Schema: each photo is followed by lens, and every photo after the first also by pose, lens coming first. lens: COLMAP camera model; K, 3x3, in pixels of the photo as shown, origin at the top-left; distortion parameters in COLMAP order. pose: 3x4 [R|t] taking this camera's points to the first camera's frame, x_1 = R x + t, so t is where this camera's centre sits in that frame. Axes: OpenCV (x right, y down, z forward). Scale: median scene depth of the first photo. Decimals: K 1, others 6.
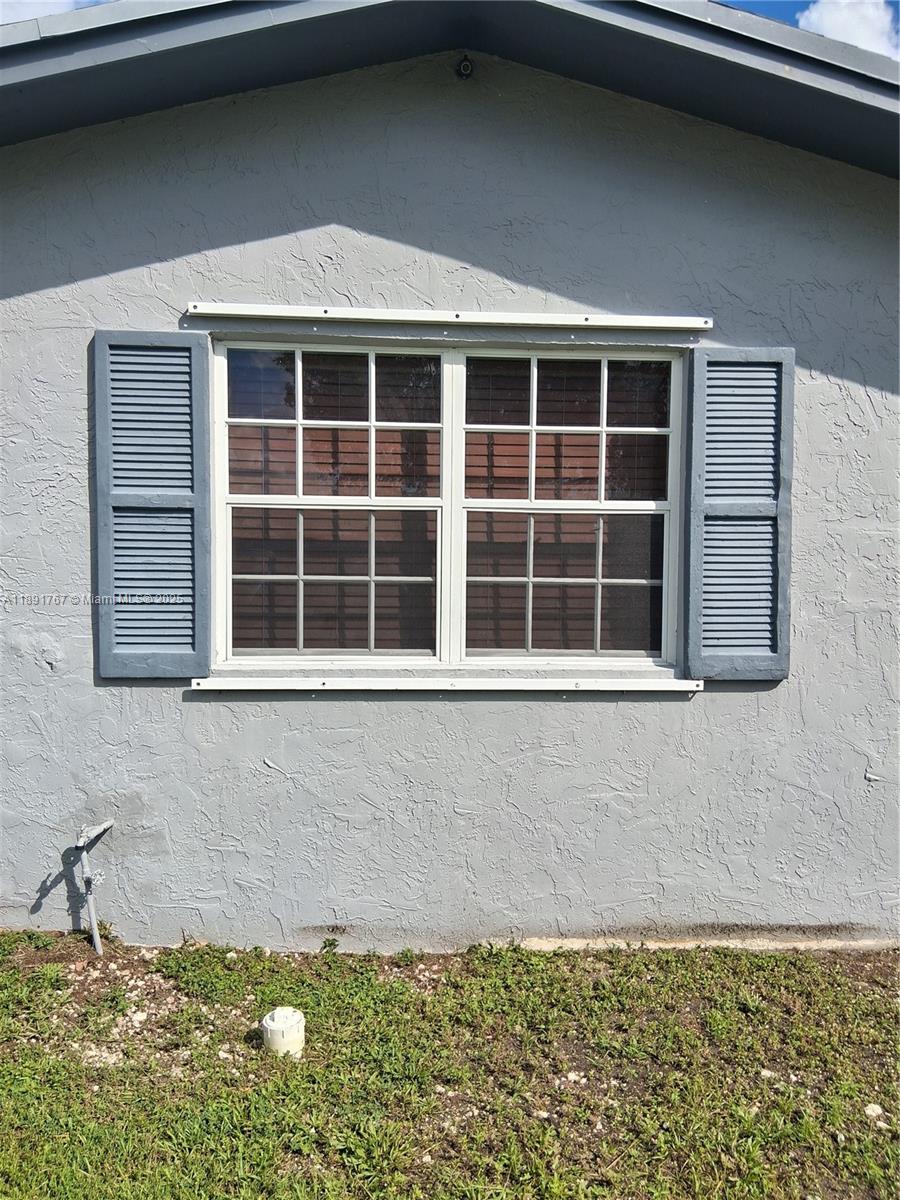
lens RADIAL K [[907.3, 0, 450.0], [0, 907.3, 600.0], [0, 0, 1]] dist [0.095759, -0.000918]
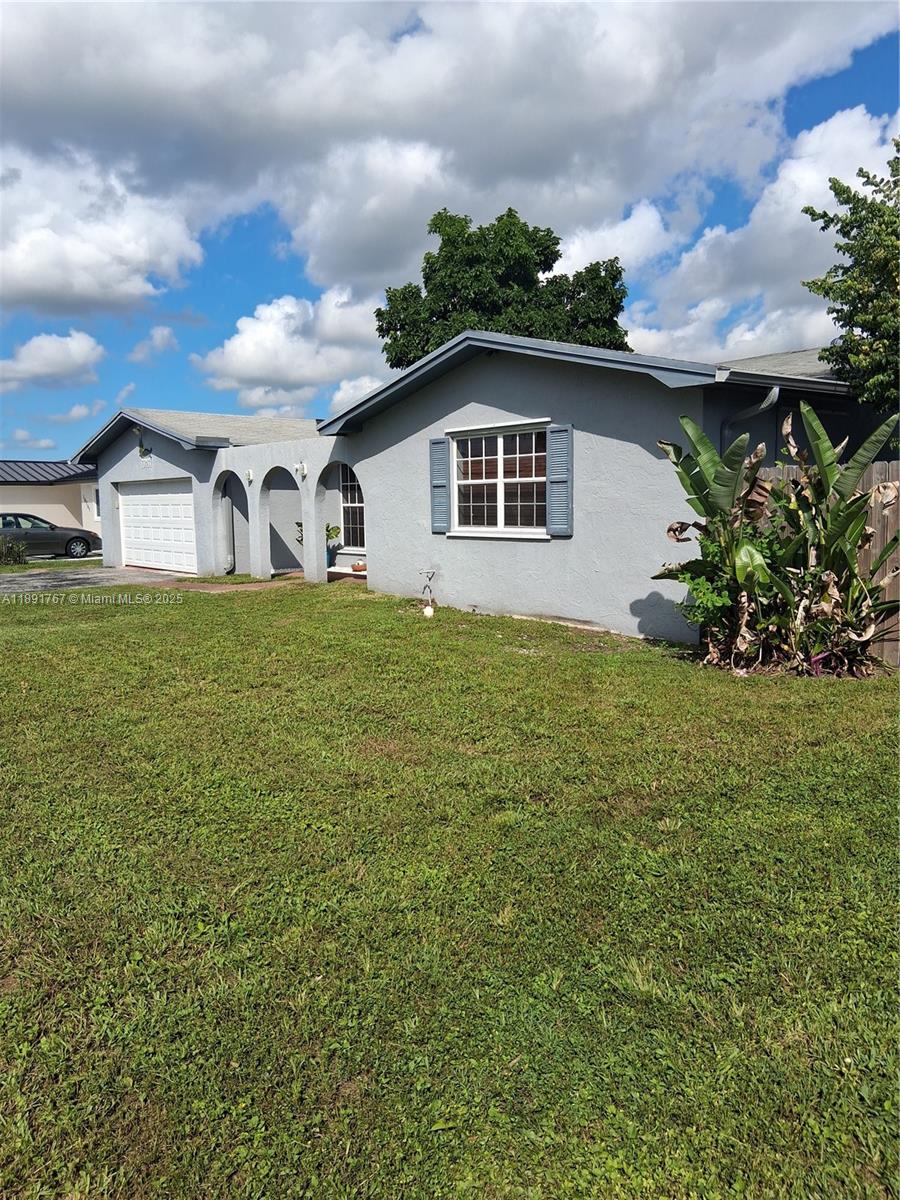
lens RADIAL K [[907.3, 0, 450.0], [0, 907.3, 600.0], [0, 0, 1]] dist [0.095759, -0.000918]
pose [[0.575180, 0.067779, -0.815214, 2.587677], [-0.011157, 0.997119, 0.075032, 0.078047], [0.817950, -0.034062, 0.574279, -1.033414]]
